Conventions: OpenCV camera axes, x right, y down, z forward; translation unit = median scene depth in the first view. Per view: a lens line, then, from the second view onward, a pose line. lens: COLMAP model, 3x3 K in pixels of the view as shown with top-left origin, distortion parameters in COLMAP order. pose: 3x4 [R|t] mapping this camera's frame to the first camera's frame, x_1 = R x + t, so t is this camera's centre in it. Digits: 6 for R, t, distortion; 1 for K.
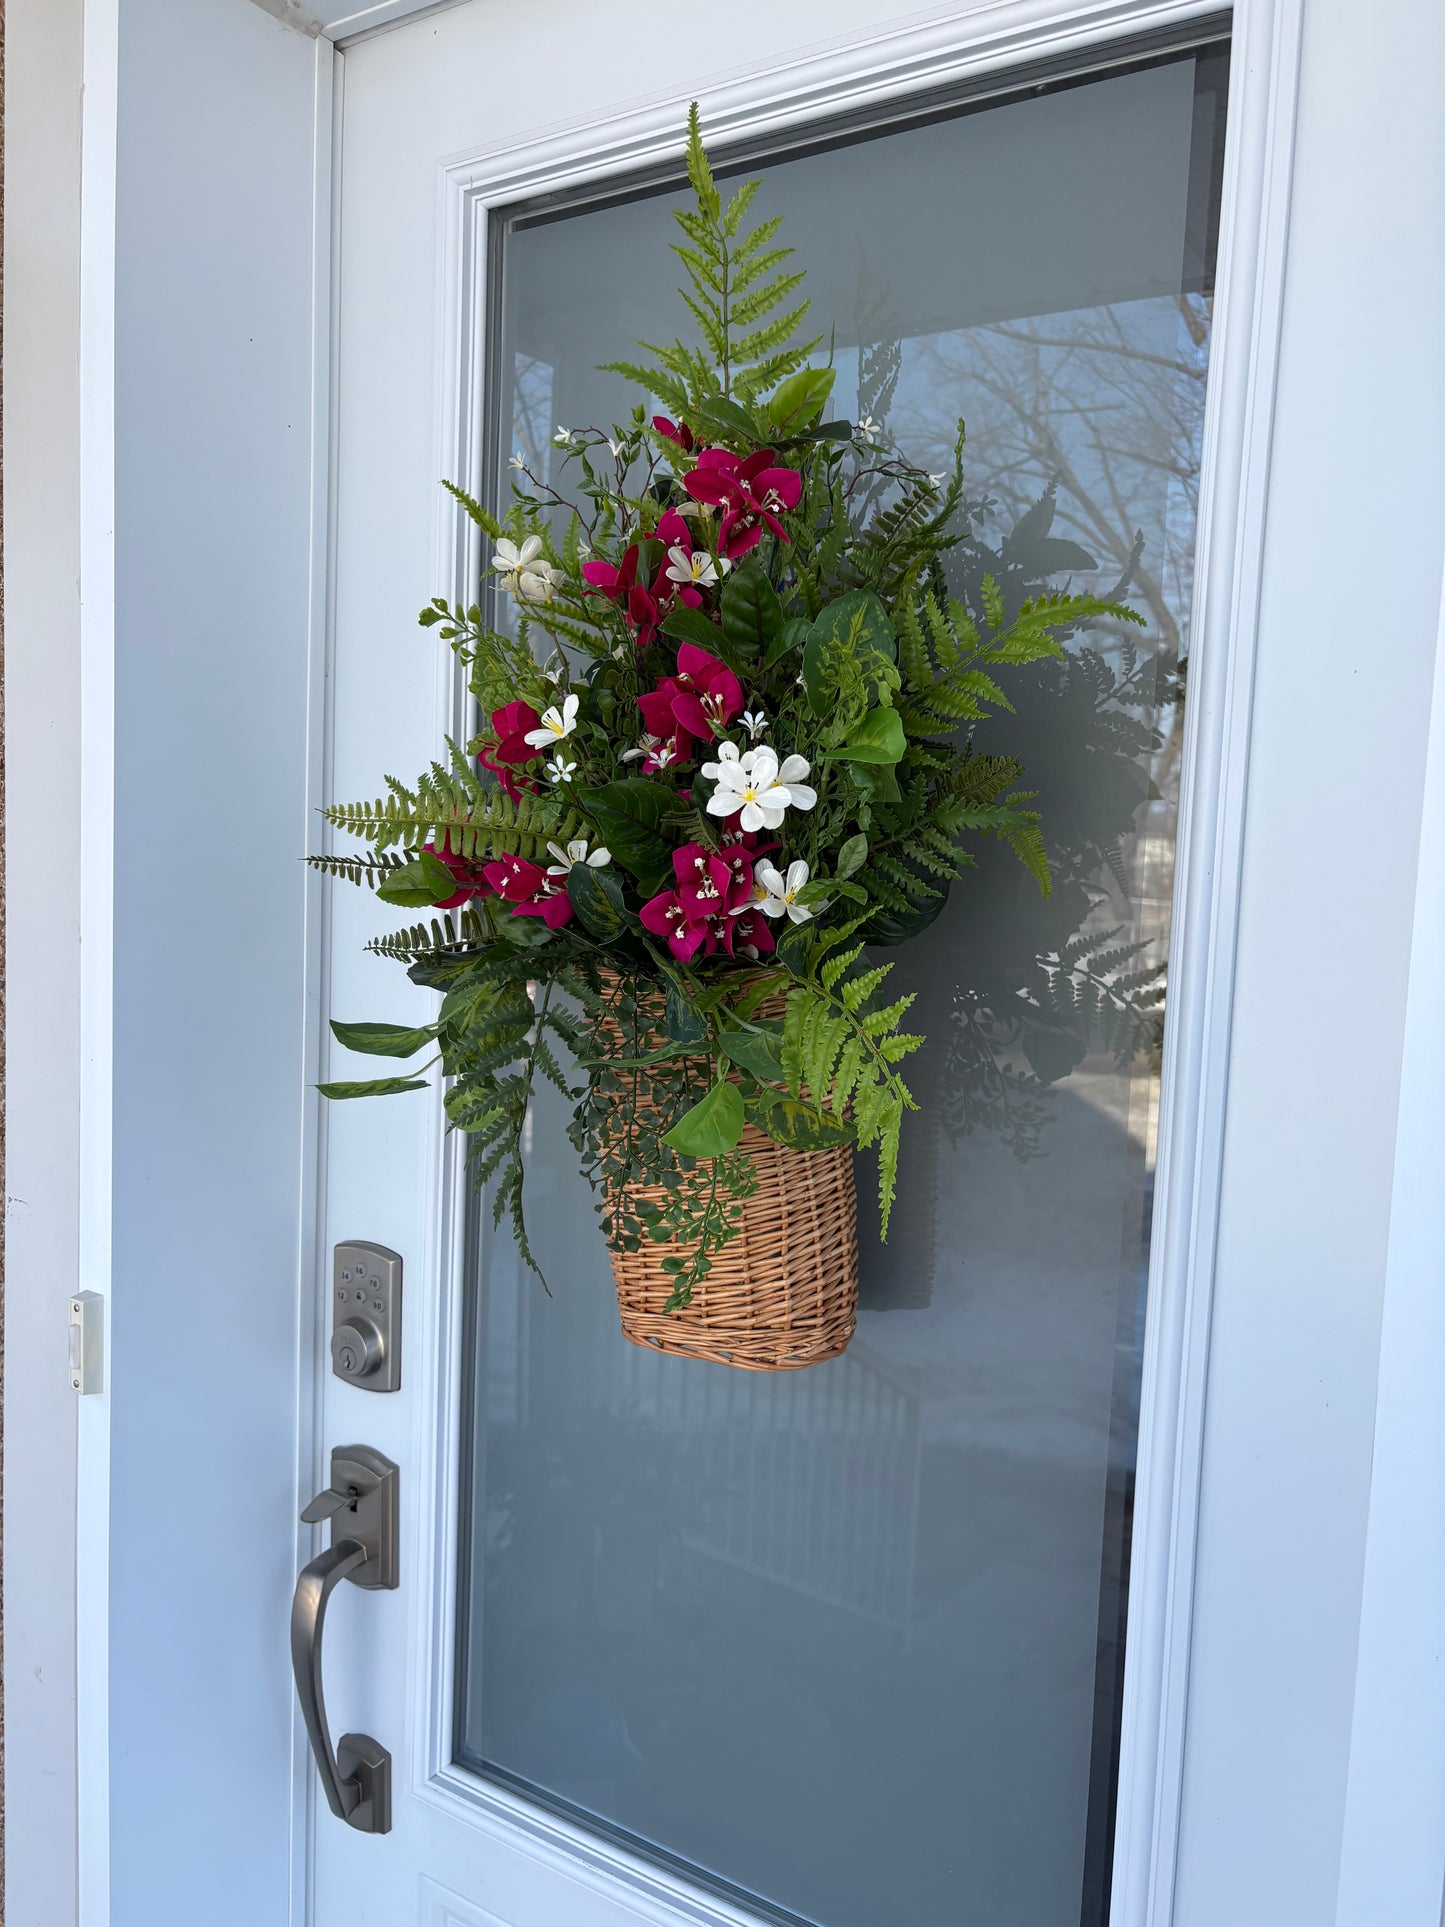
lens RADIAL K [[1486.3, 0, 749.4], [0, 1486.3, 975.5], [0, 0, 1]] dist [-0.012970, 0.012664]
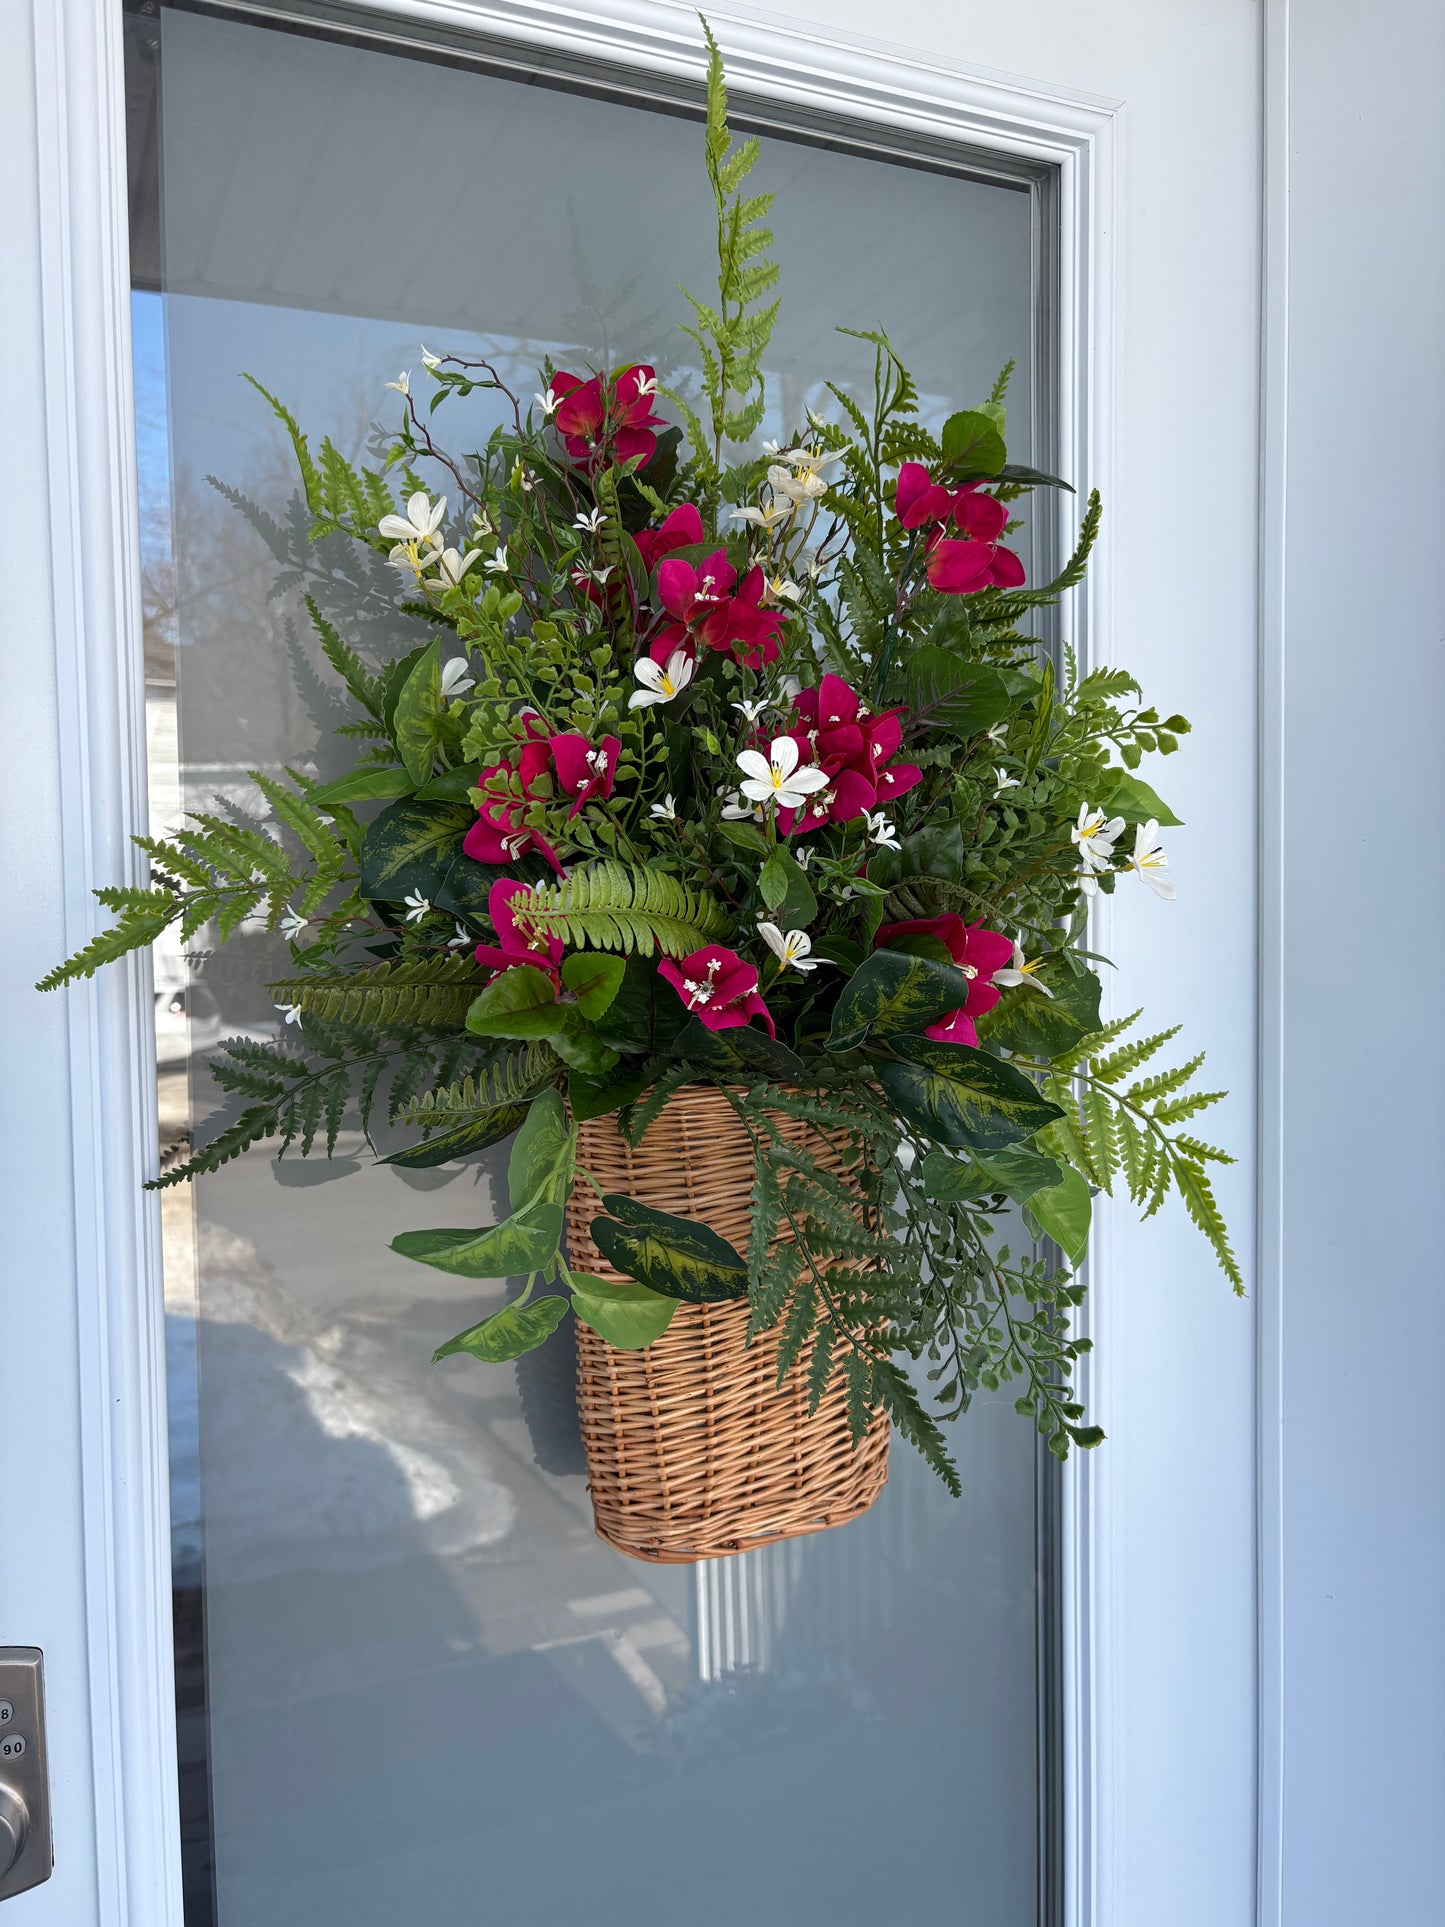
lens RADIAL K [[1497.2, 0, 722.5], [0, 1497.2, 963.5], [0, 0, 1]] dist [0.002288, -0.003204]
pose [[0.542364, -0.080111, 0.836315, -0.745131], [0.108336, 0.993801, 0.024939, -0.087946], [-0.833129, 0.077077, 0.547681, 0.568897]]
